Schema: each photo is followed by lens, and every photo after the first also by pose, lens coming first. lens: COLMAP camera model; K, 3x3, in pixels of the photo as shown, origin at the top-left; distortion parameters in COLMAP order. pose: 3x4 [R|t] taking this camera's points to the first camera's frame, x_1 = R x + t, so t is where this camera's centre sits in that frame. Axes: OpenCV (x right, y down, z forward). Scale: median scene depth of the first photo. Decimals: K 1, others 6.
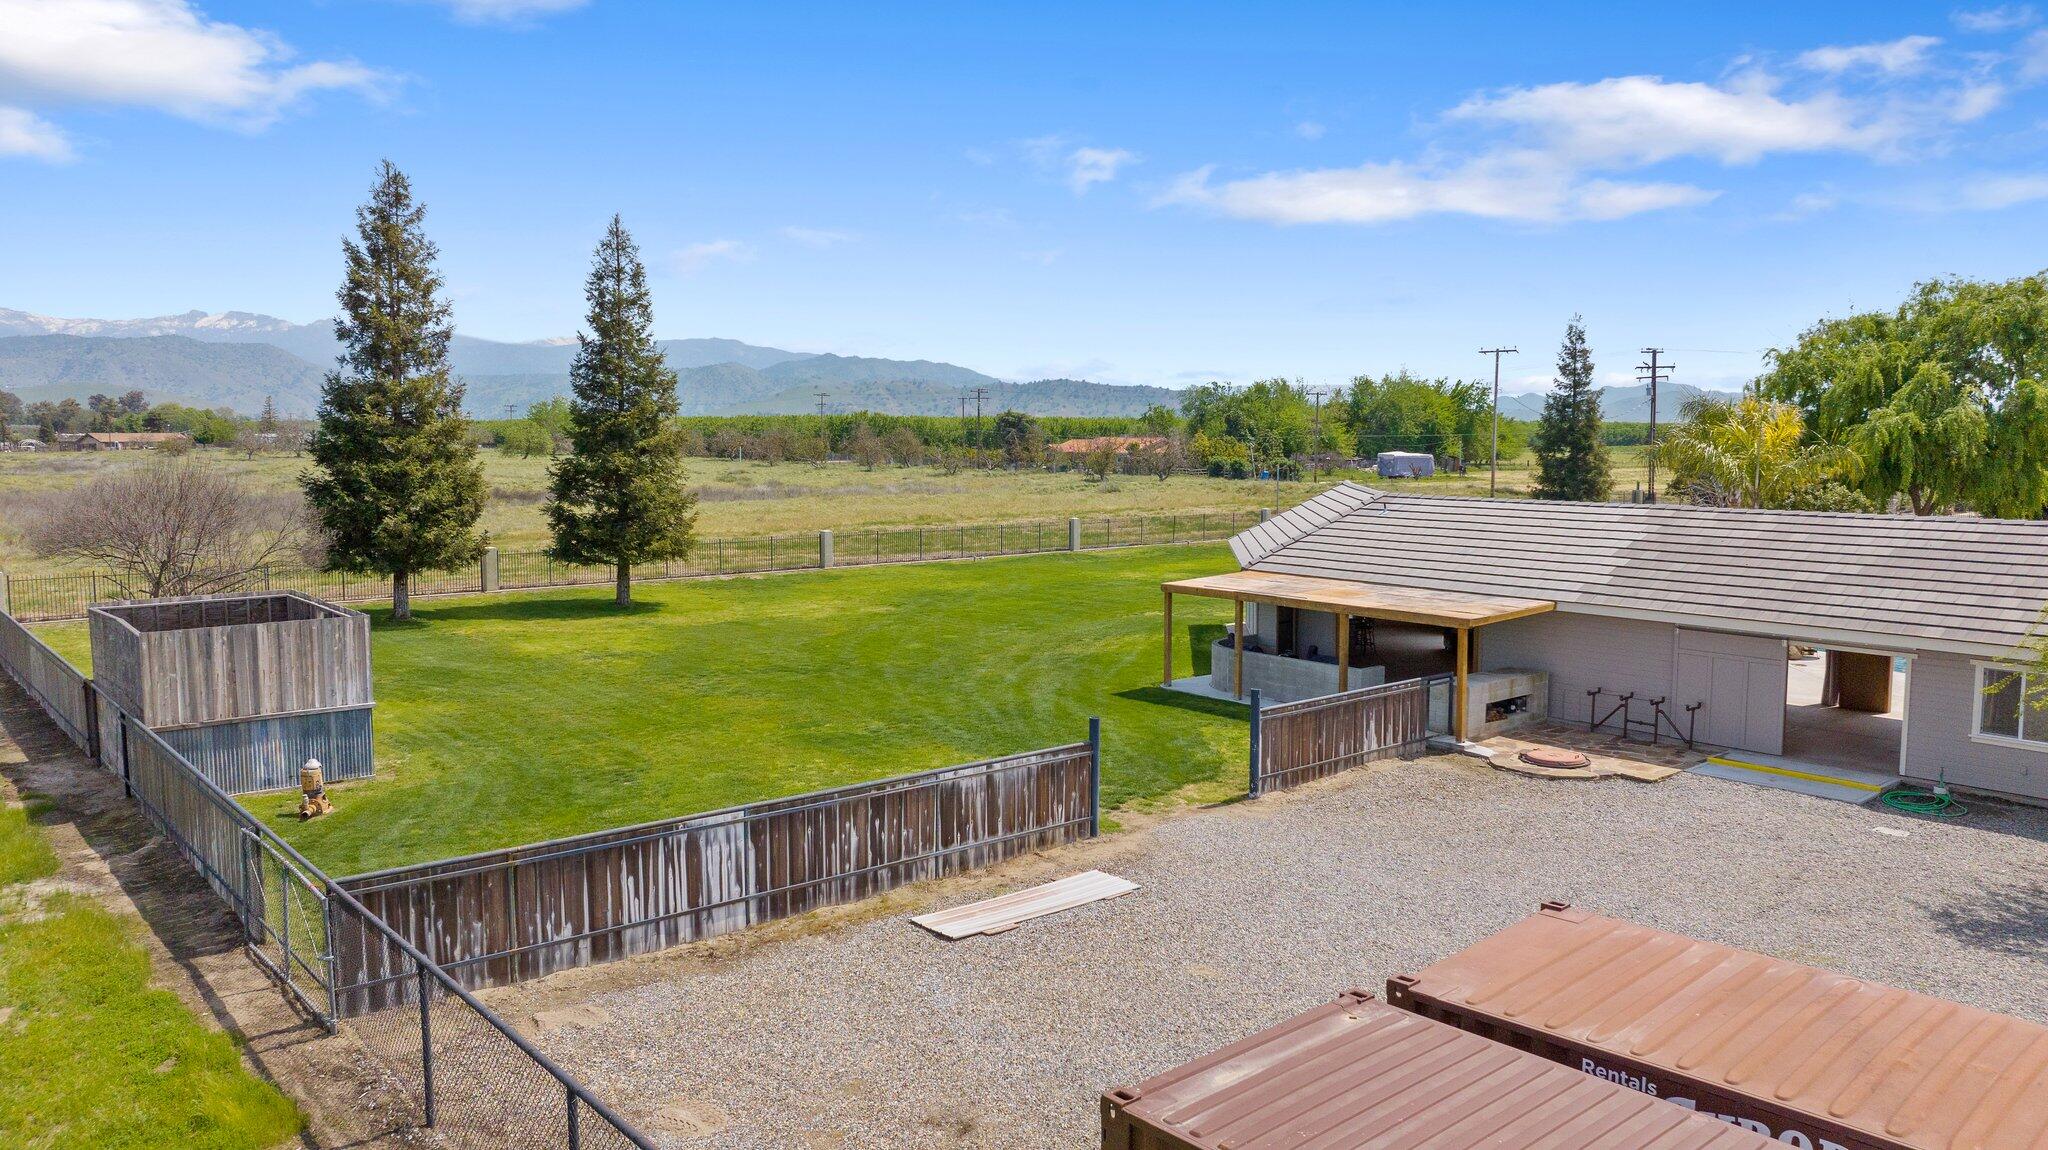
lens RADIAL K [[1440.9, 0, 1019.3], [0, 1440.9, 575.2], [0, 0, 1]] dist [-0.016350, -0.003189]
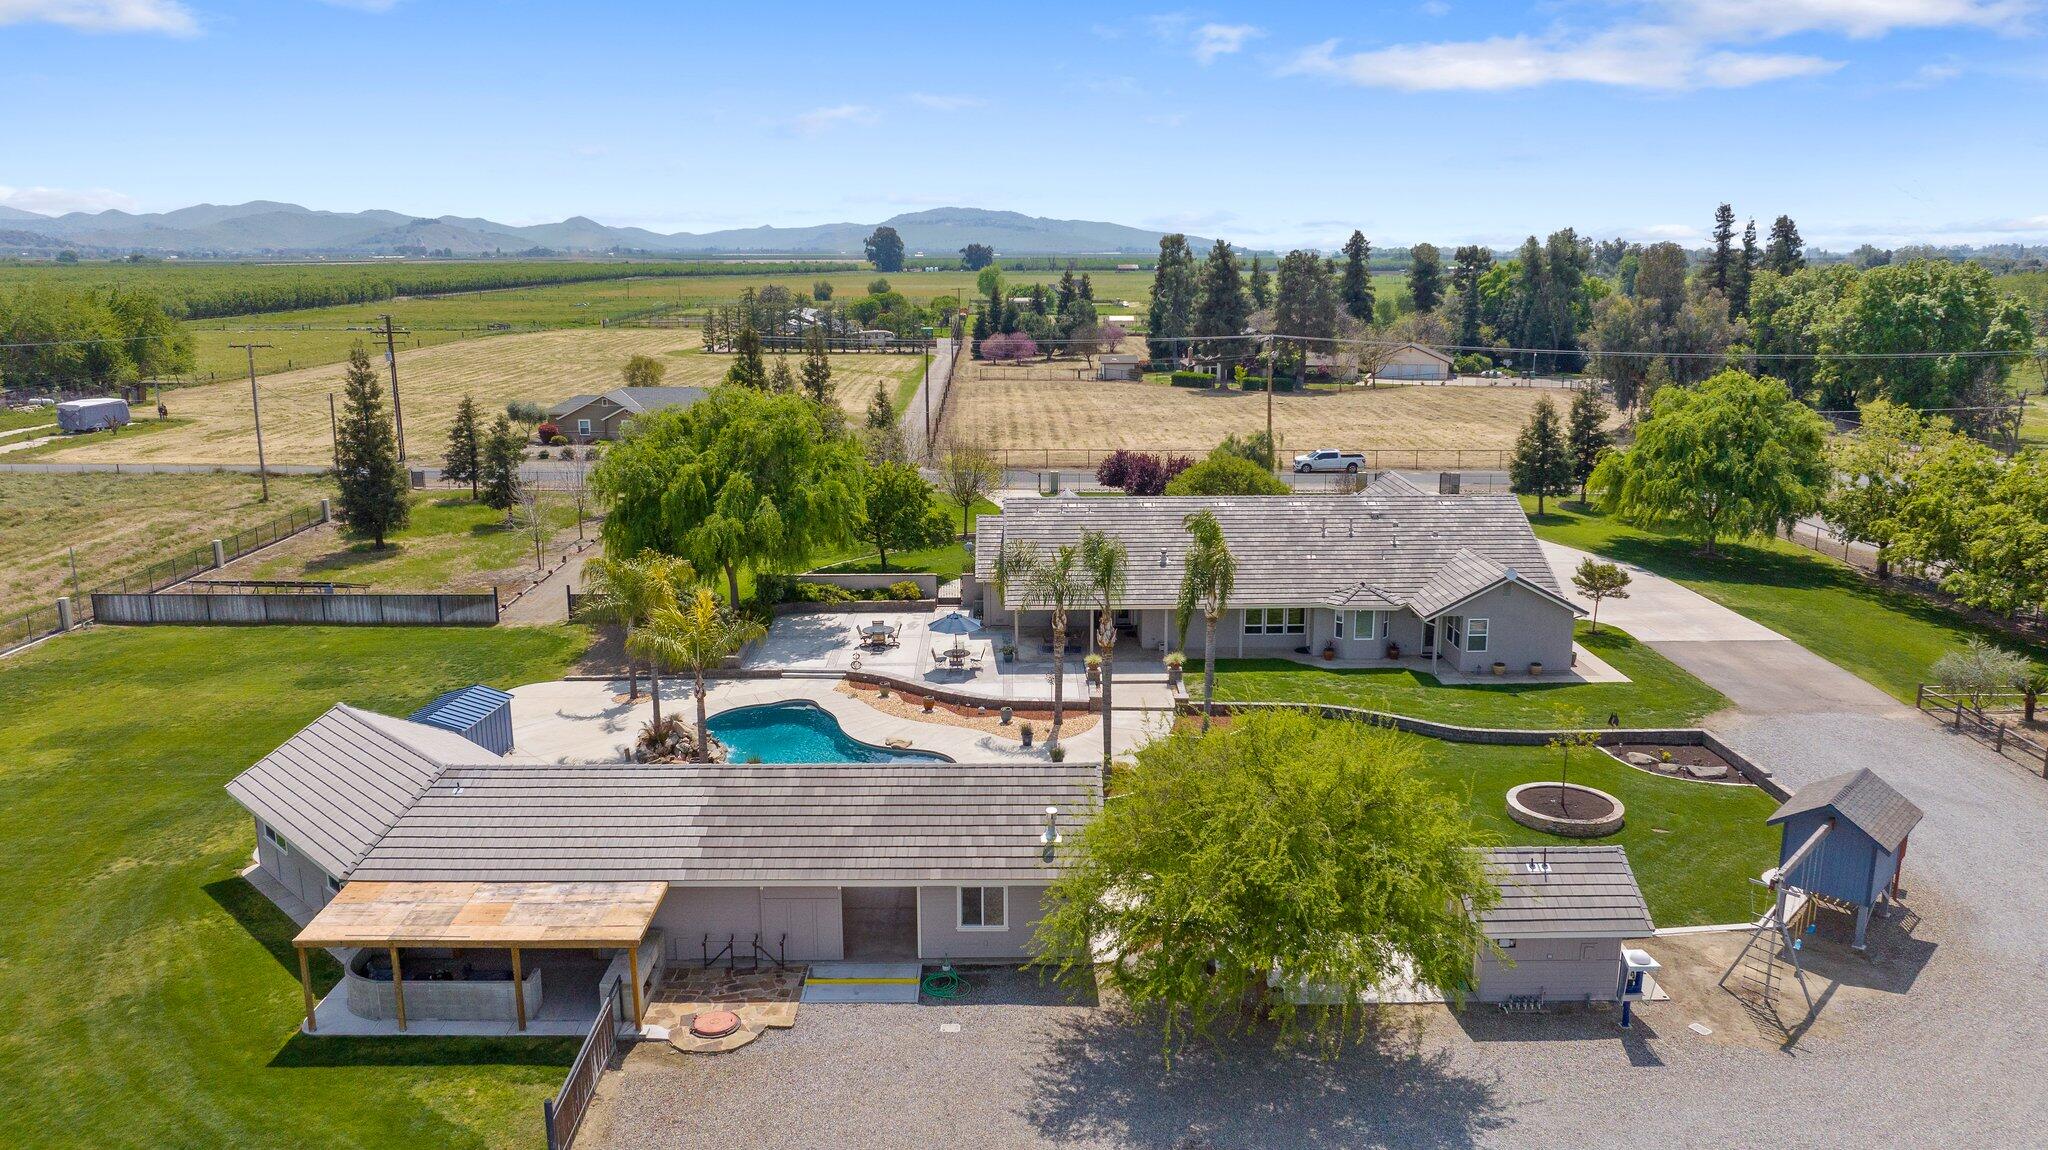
lens RADIAL K [[1450.4, 0, 1037.0], [0, 1450.4, 579.6], [0, 0, 1]] dist [-0.043978, 0.039542]
pose [[0.622591, -0.177291, 0.762200, -0.227423], [0.080702, 0.983351, 0.162812, -0.277543], [-0.778375, -0.039854, 0.626533, -0.026777]]
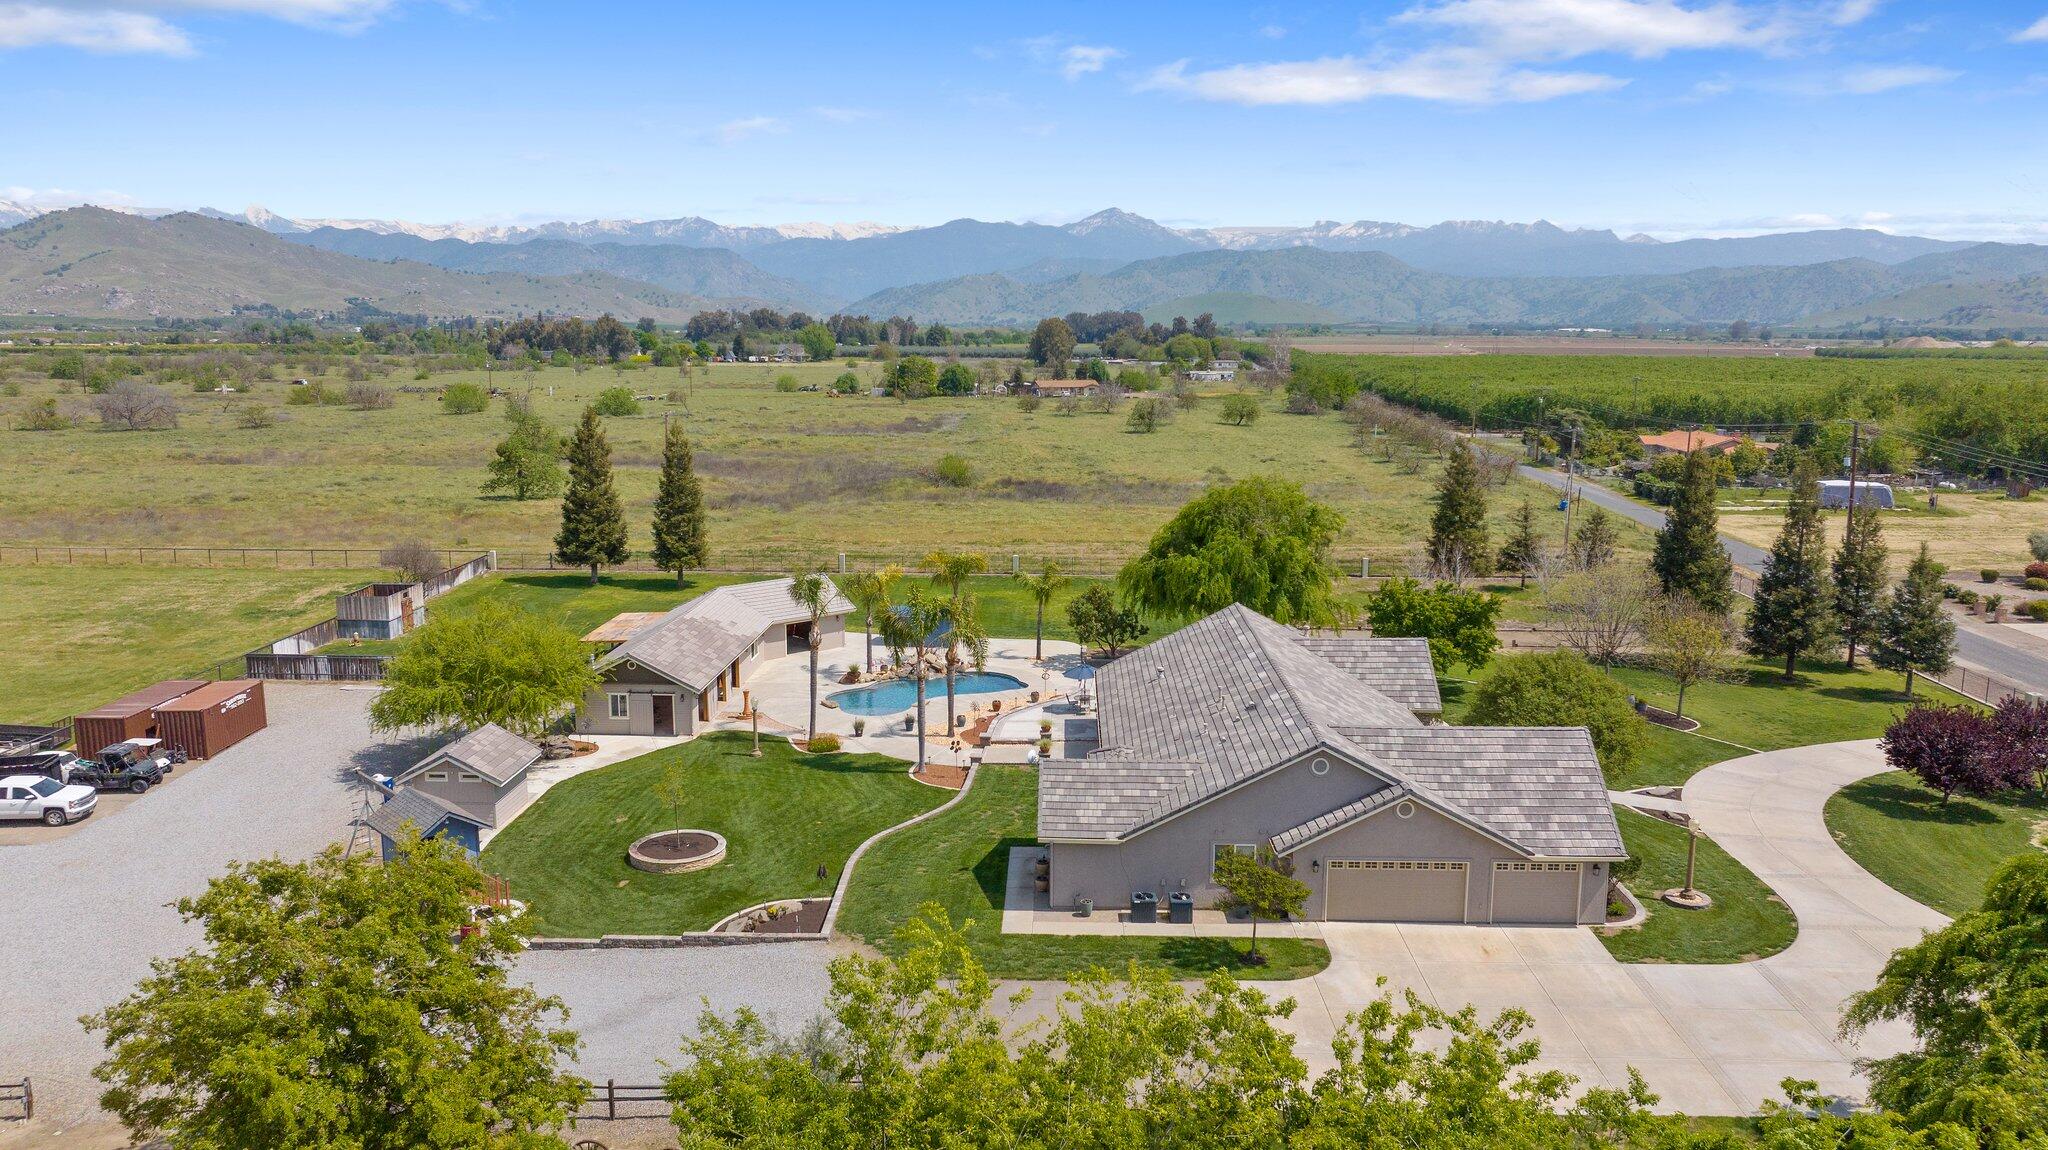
lens RADIAL K [[1431.8, 0, 1024.0], [0, 1431.8, 575.0], [0, 0, 1]] dist [-0.010315, -0.003027]
pose [[0.748694, 0.115201, -0.652830, 1.841784], [-0.069753, 0.993008, 0.095234, -0.285215], [0.659236, -0.025764, 0.751495, -0.407397]]
